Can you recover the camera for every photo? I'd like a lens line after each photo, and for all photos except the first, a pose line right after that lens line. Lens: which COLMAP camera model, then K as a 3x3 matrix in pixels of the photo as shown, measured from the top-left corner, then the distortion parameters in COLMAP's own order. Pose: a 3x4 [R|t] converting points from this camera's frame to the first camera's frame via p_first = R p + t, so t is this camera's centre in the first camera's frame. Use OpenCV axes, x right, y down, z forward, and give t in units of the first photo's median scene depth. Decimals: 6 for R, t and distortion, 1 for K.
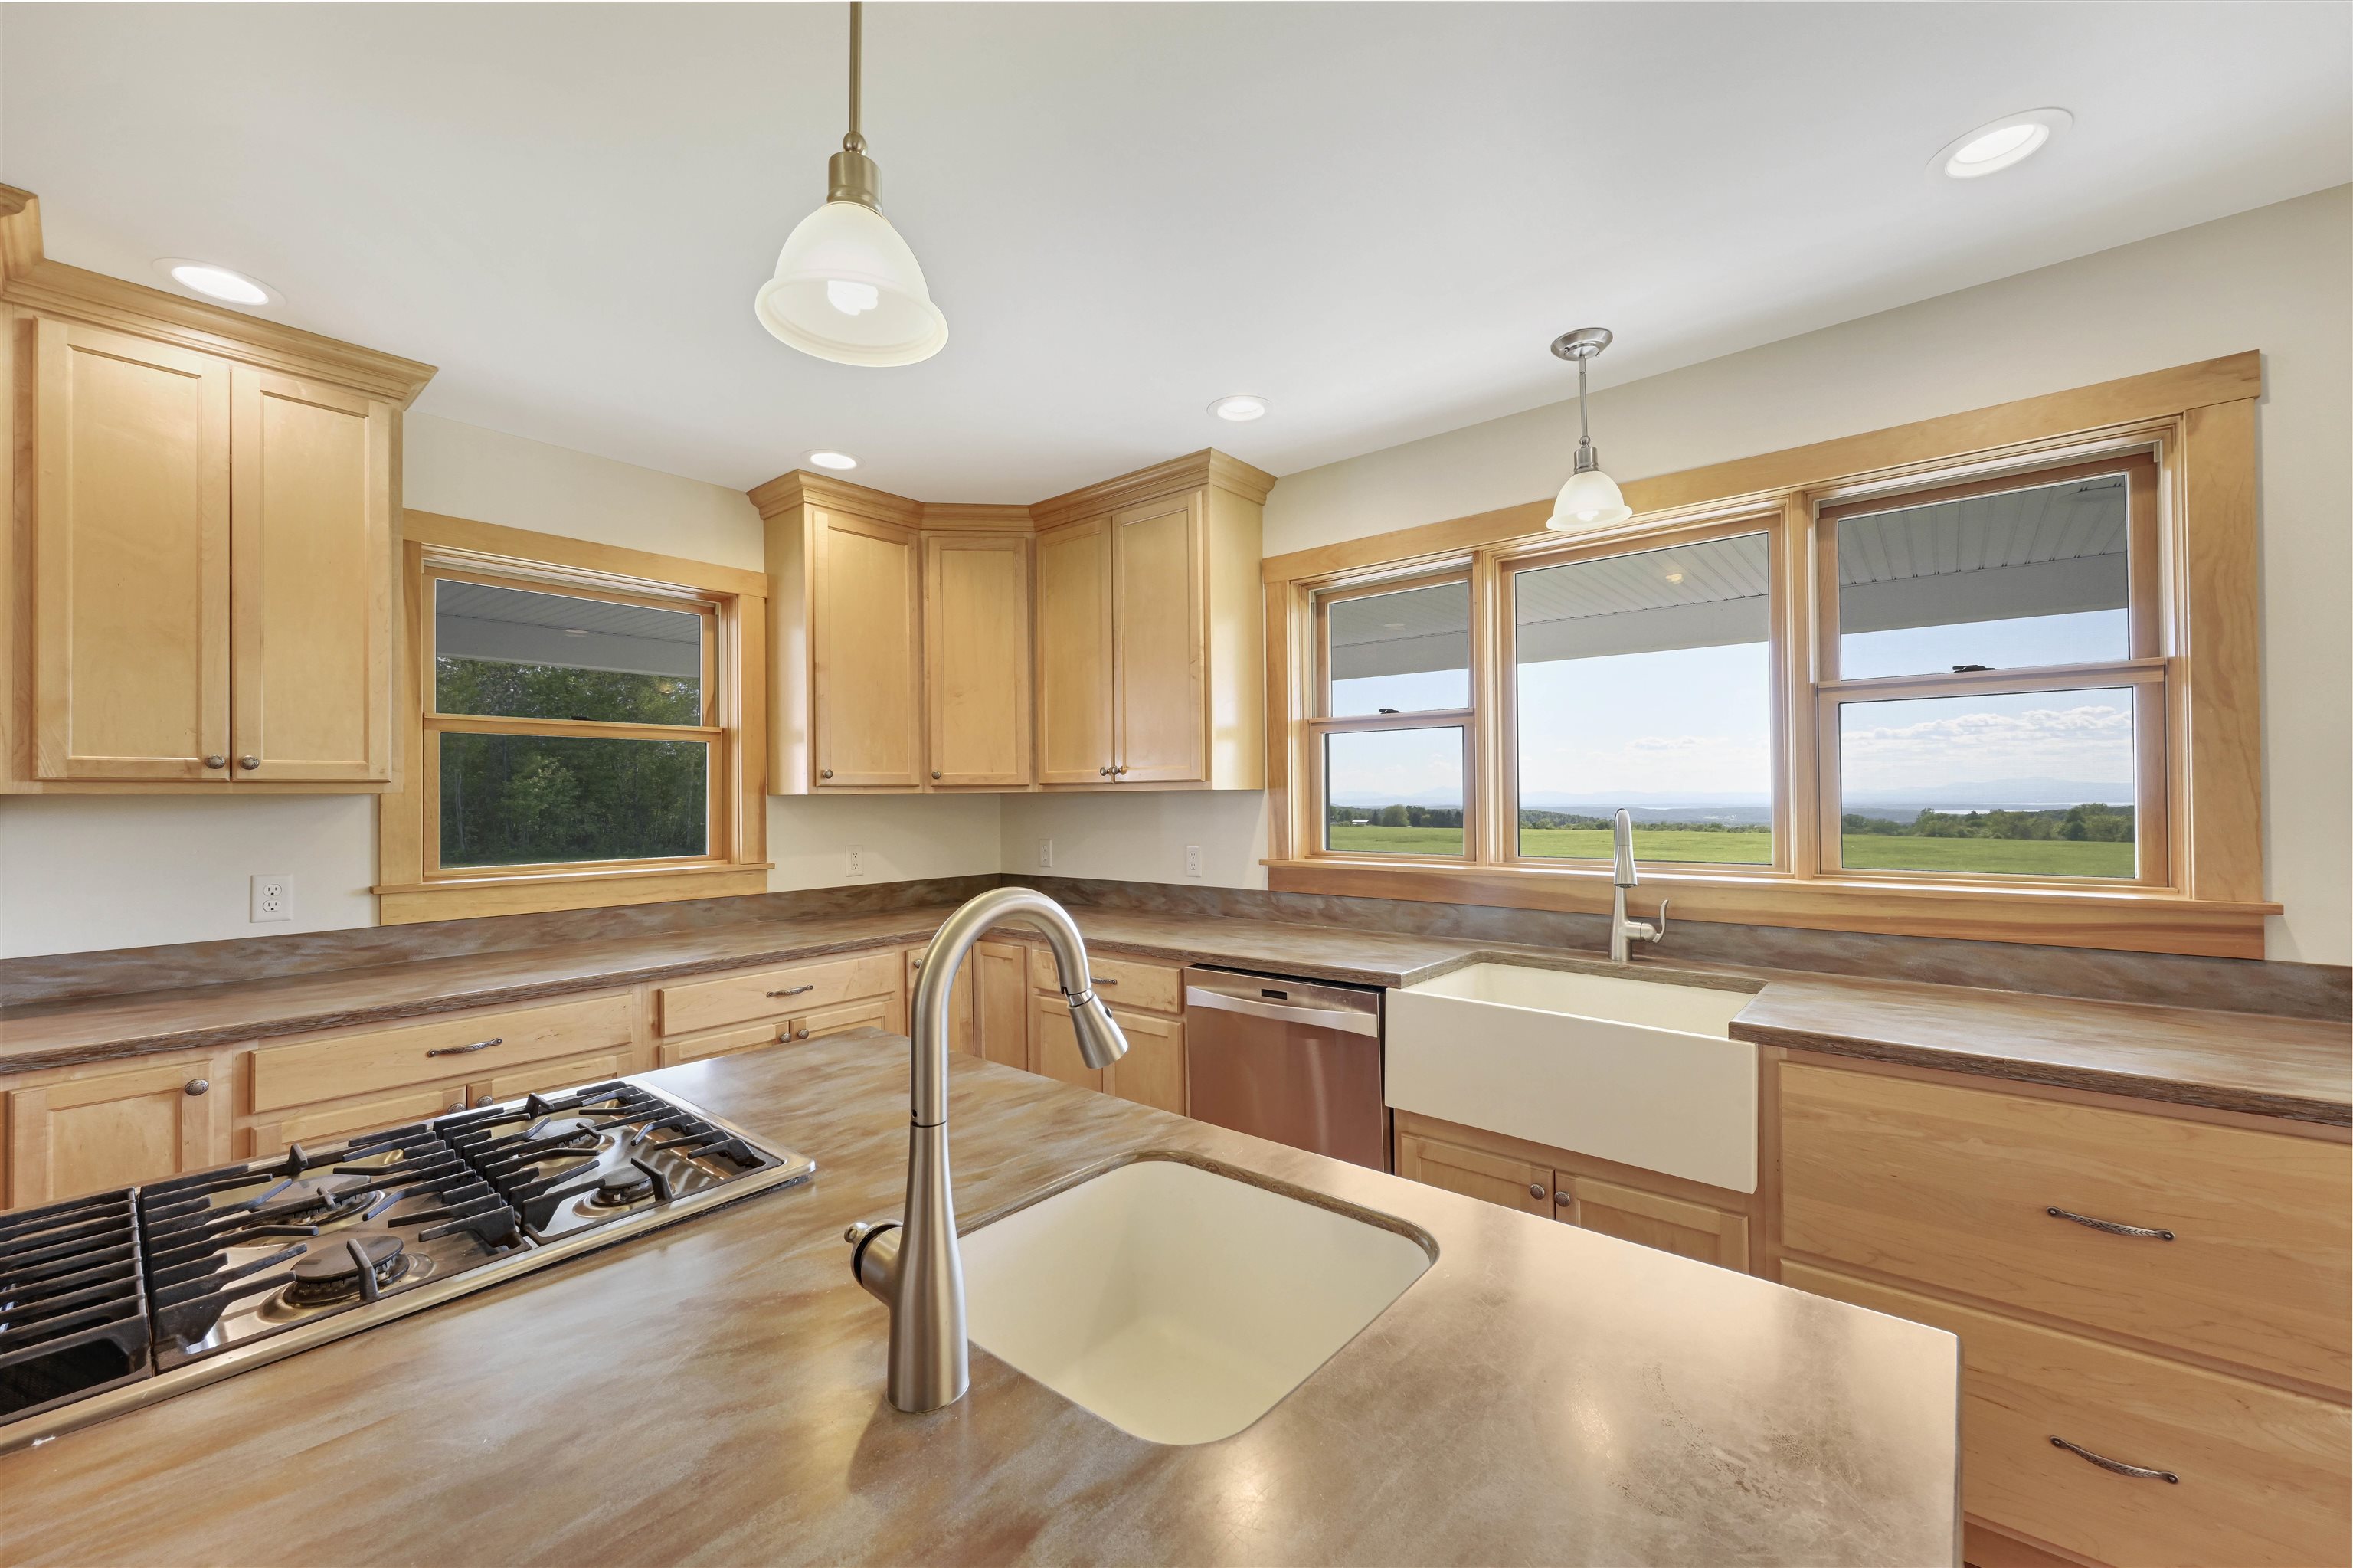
lens RADIAL K [[924.4, 0, 1175.7], [0, 924.4, 788.0], [0, 0, 1]] dist [-0.000102, 0.000078]
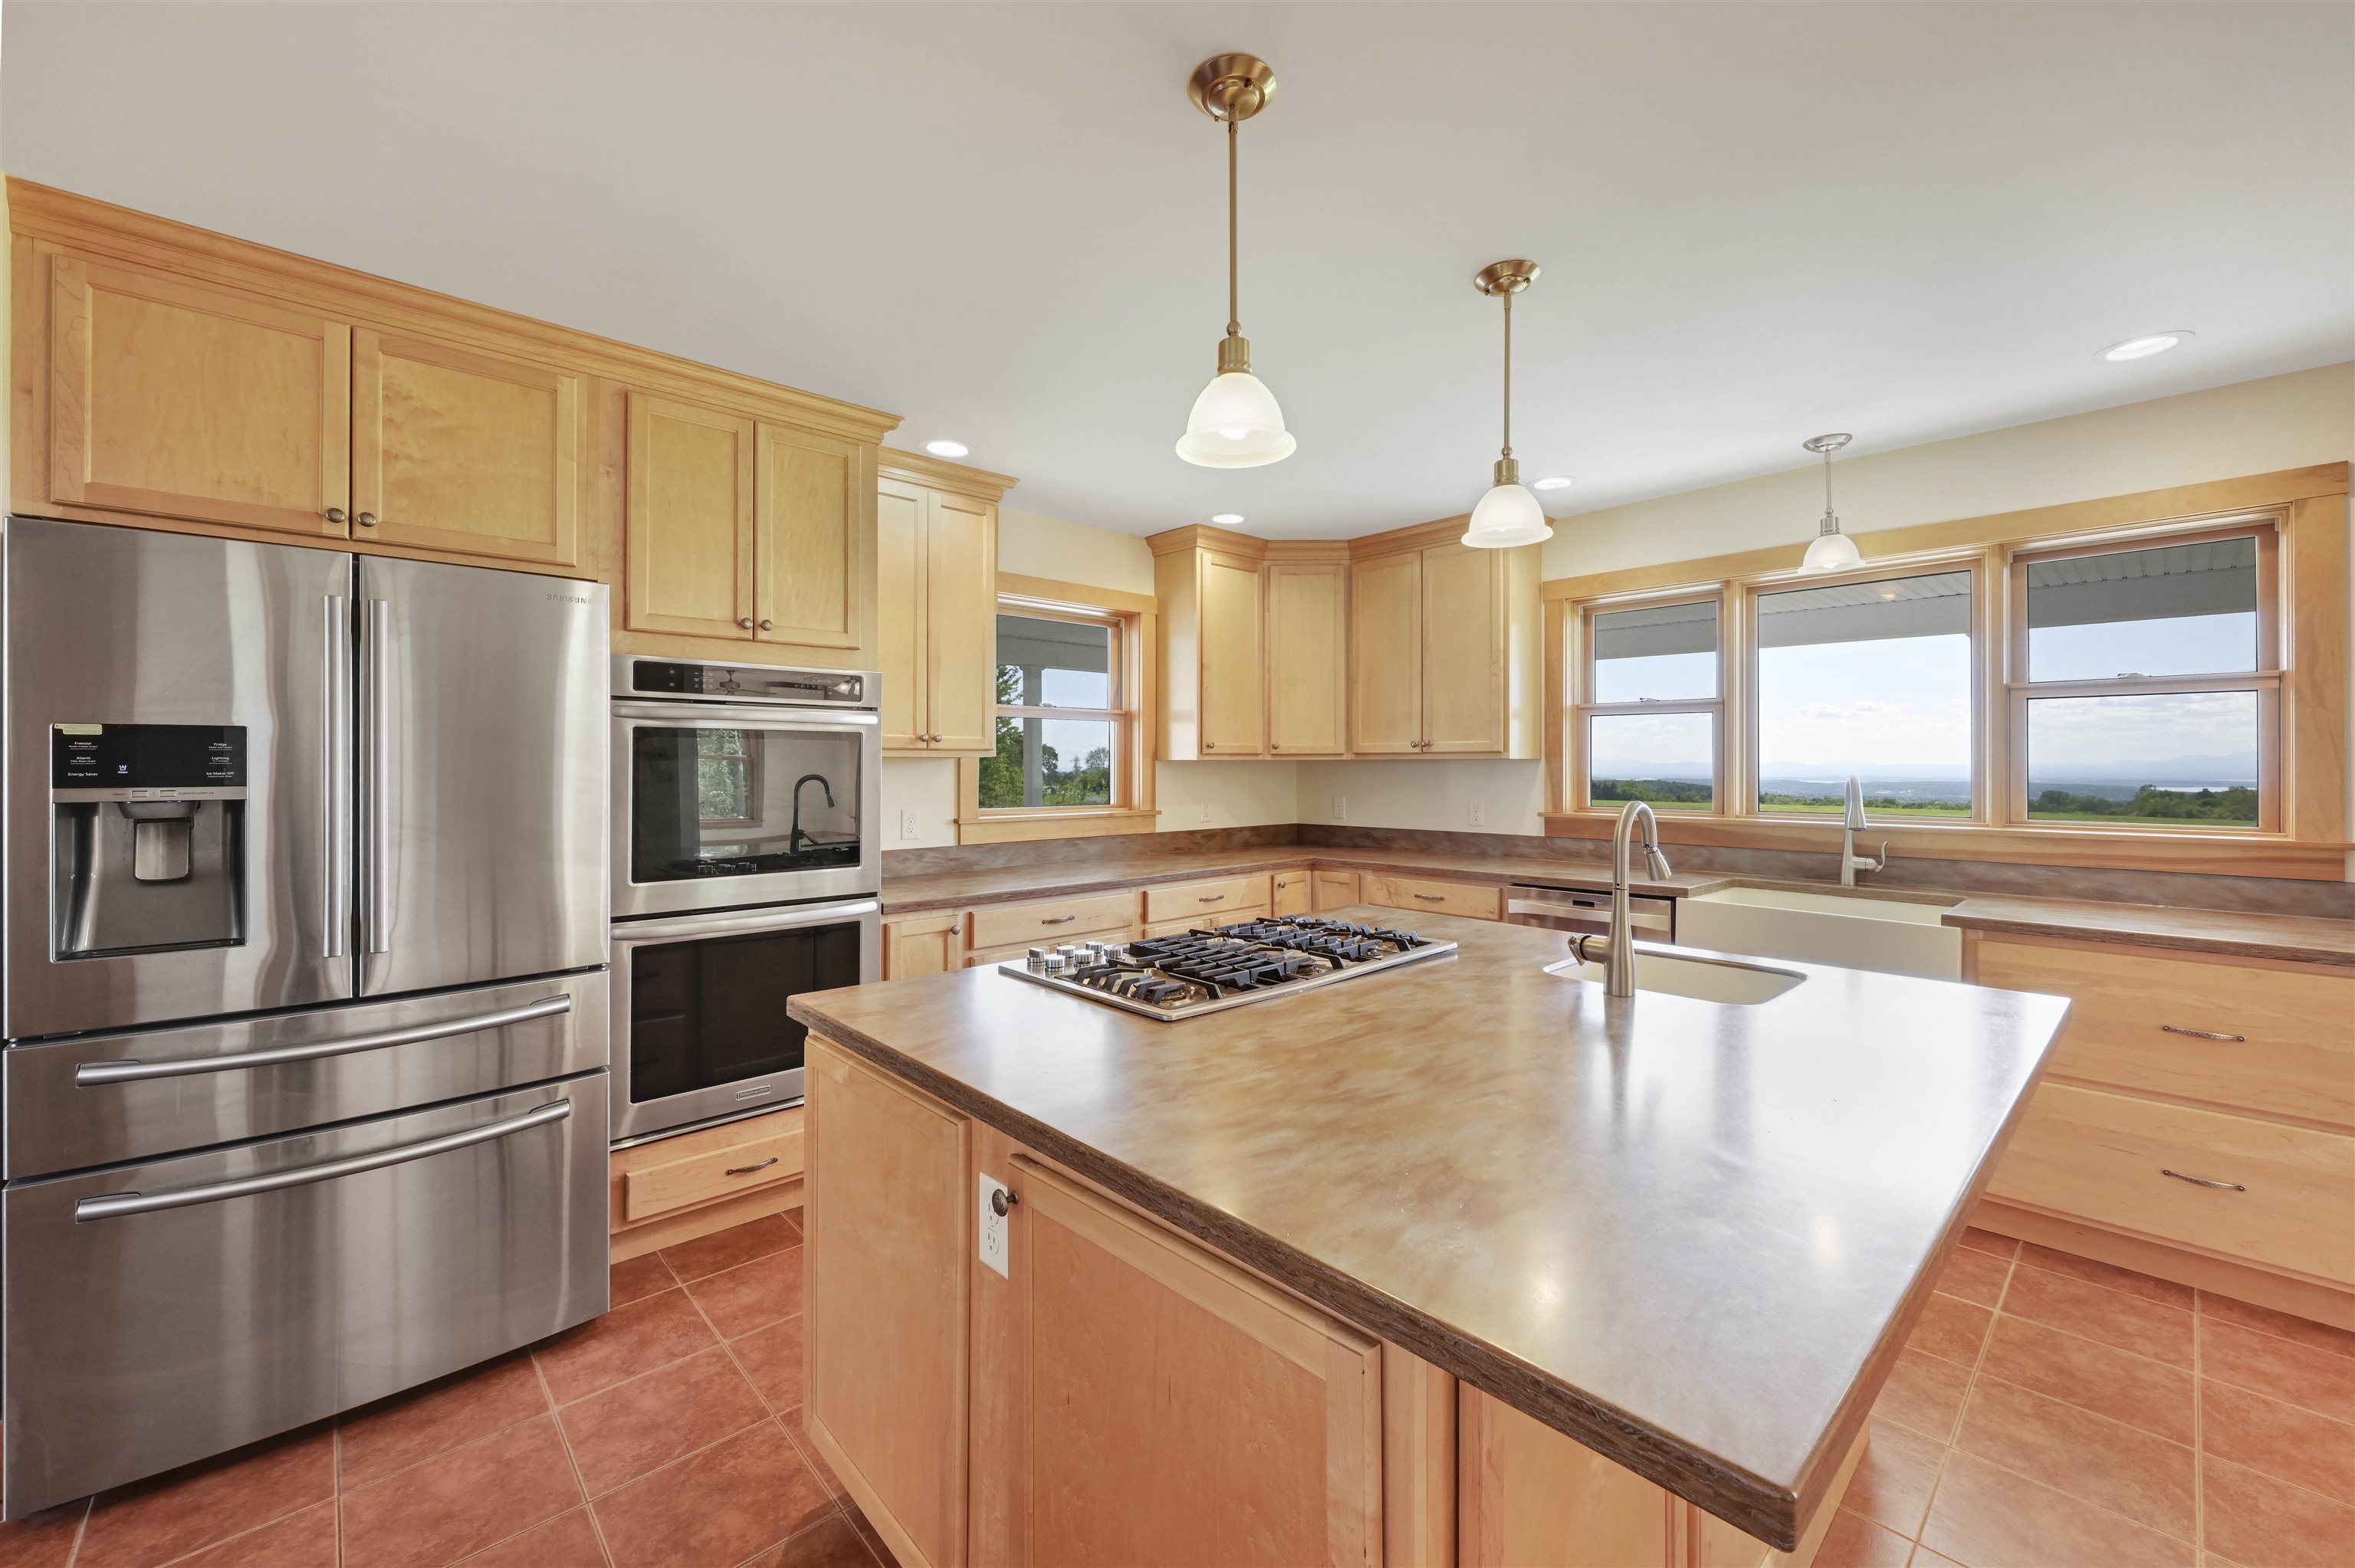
lens RADIAL K [[932.7, 0, 1178.7], [0, 932.7, 762.3], [0, 0, 1]] dist [-0.000479, 0.000424]
pose [[0.992547, 0.007877, -0.121611, -0.269783], [-0.006933, 0.999943, 0.008180, -0.000842], [0.121668, -0.007276, 0.992544, -0.393200]]
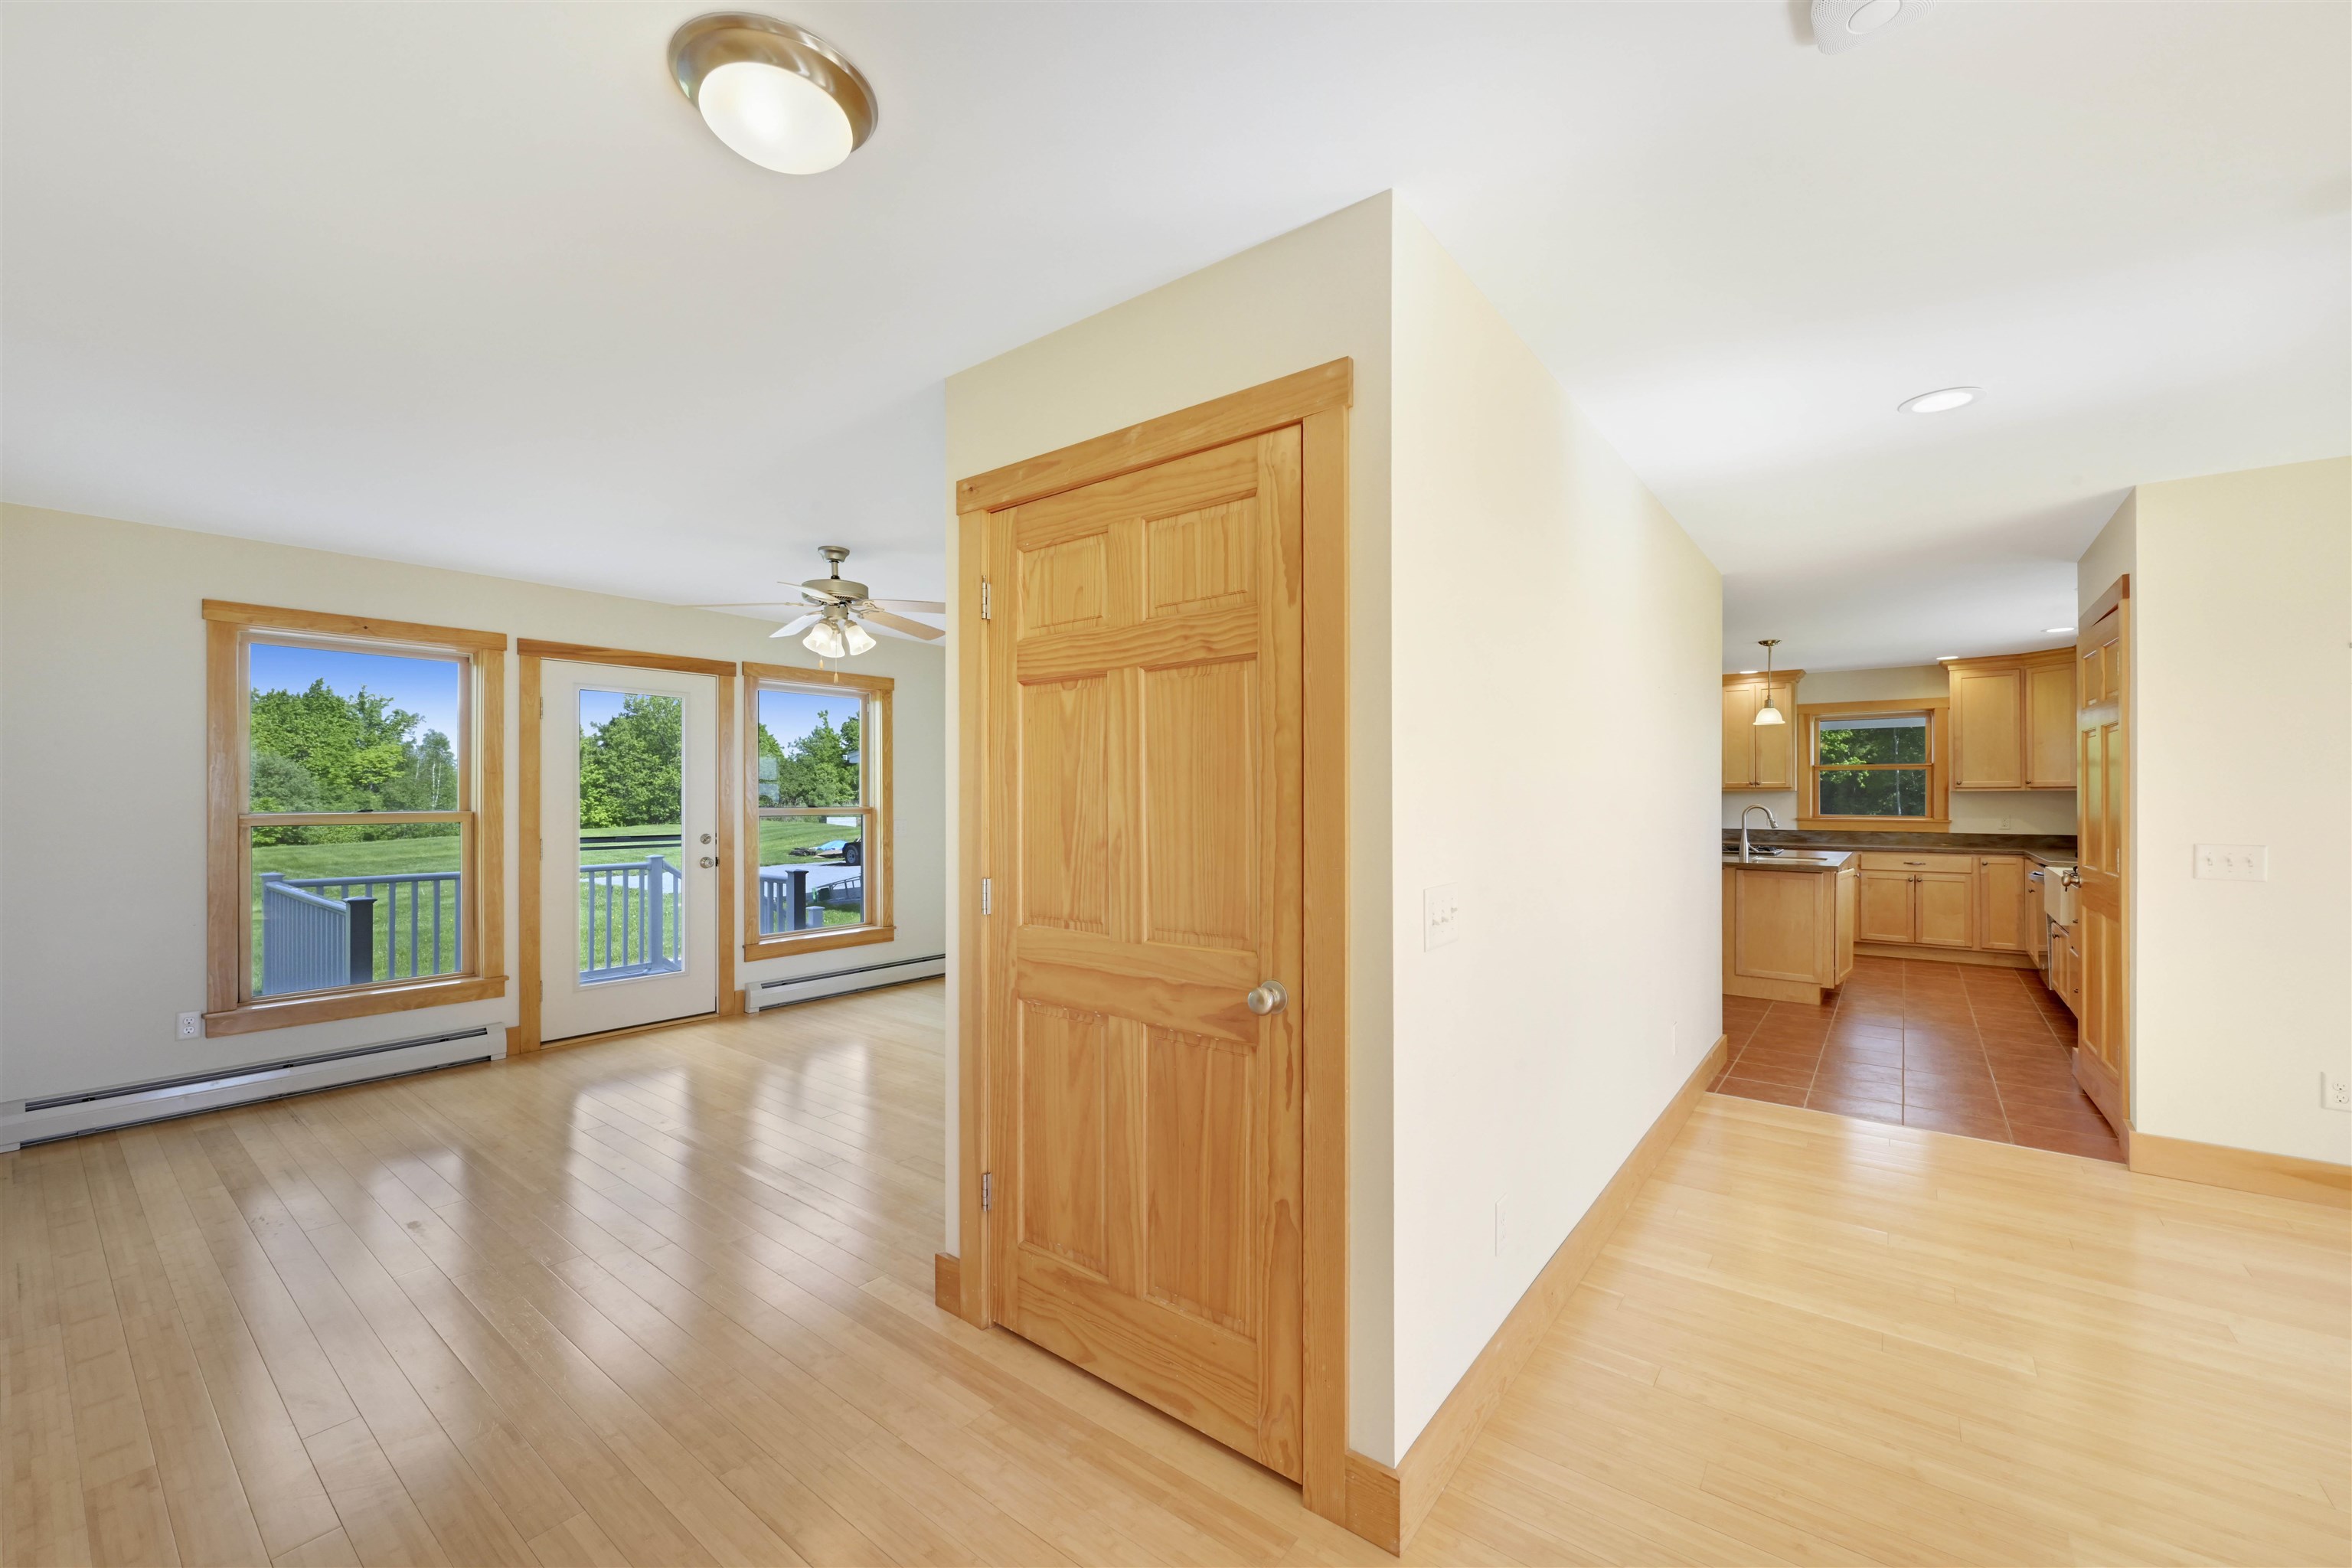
lens RADIAL K [[931.9, 0, 1181.4], [0, 931.9, 798.1], [0, 0, 1]] dist [-0.001010, -0.000073]
pose [[0.042856, 0.012615, -0.999002, 2.057878], [0.010573, 0.999859, 0.013080, -0.030089], [0.999025, -0.011123, 0.042717, -1.181206]]
